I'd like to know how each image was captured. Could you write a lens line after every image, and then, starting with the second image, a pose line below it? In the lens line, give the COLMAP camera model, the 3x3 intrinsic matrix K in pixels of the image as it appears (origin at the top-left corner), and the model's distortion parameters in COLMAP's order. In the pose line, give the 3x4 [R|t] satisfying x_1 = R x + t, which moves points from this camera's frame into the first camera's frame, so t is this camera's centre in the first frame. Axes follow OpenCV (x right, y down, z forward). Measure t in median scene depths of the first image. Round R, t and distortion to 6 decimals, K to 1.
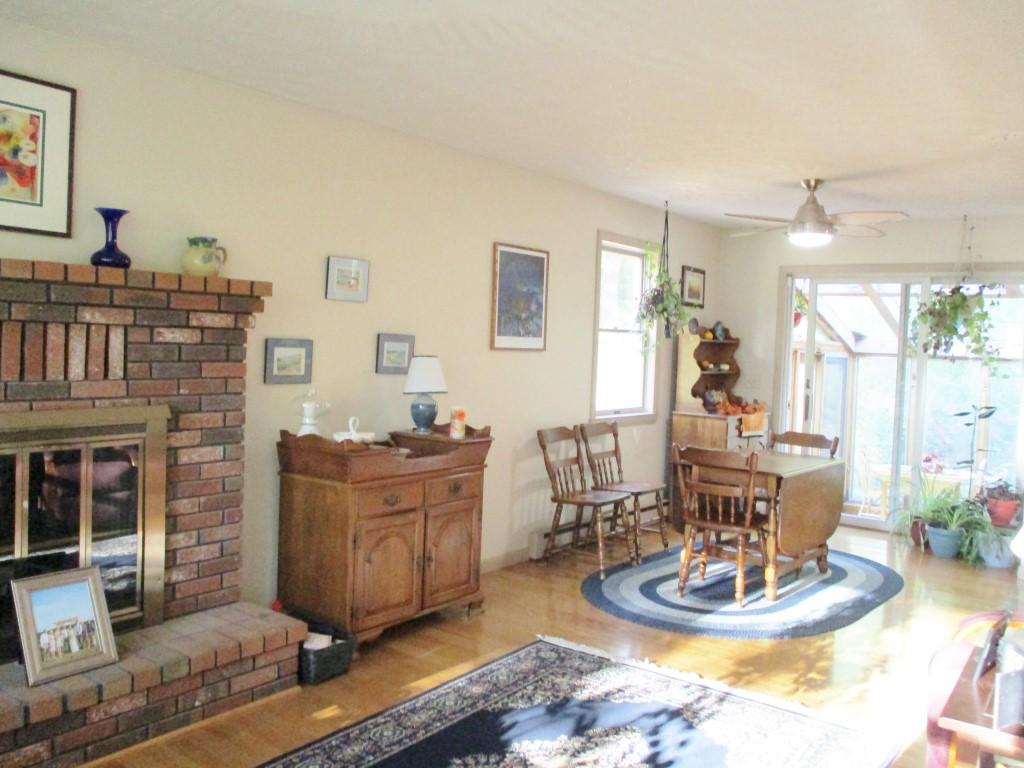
lens RADIAL K [[856.3, 0, 512.7], [0, 856.3, 367.4], [0, 0, 1]] dist [-0.010403, 0.011211]
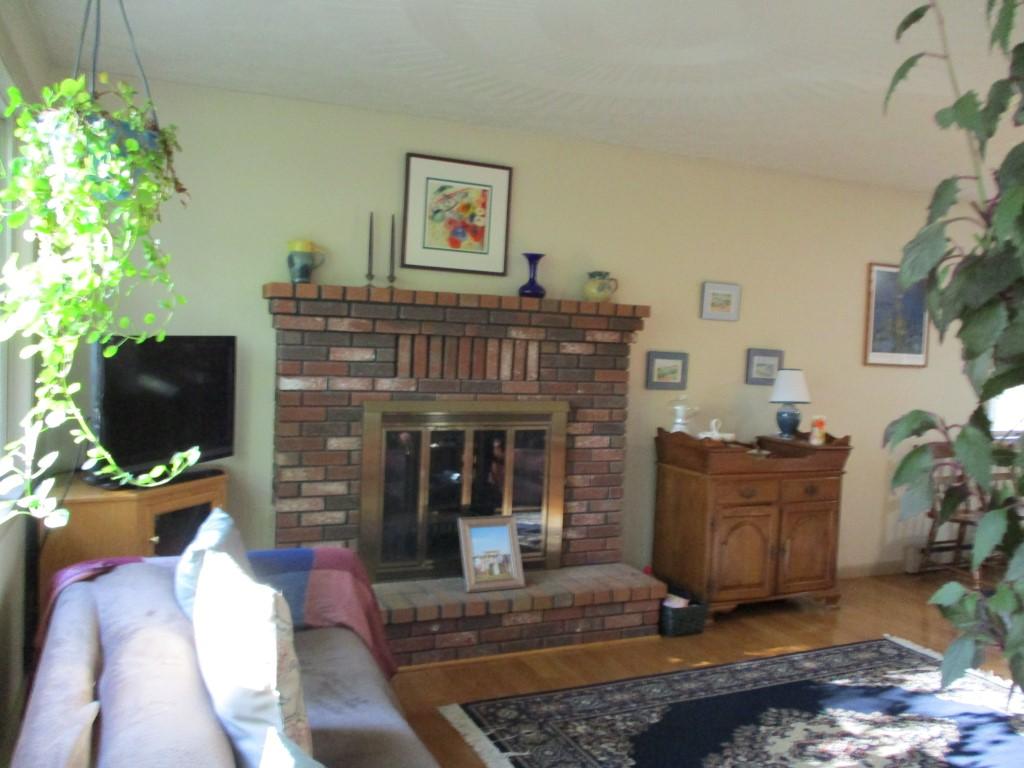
lens RADIAL K [[856.3, 0, 512.7], [0, 856.3, 367.4], [0, 0, 1]] dist [-0.010403, 0.011211]
pose [[0.875786, 0.021253, -0.482231, 0.146213], [-0.029446, 0.999522, -0.009427, 0.006601], [0.481800, 0.022455, 0.875993, -0.179651]]
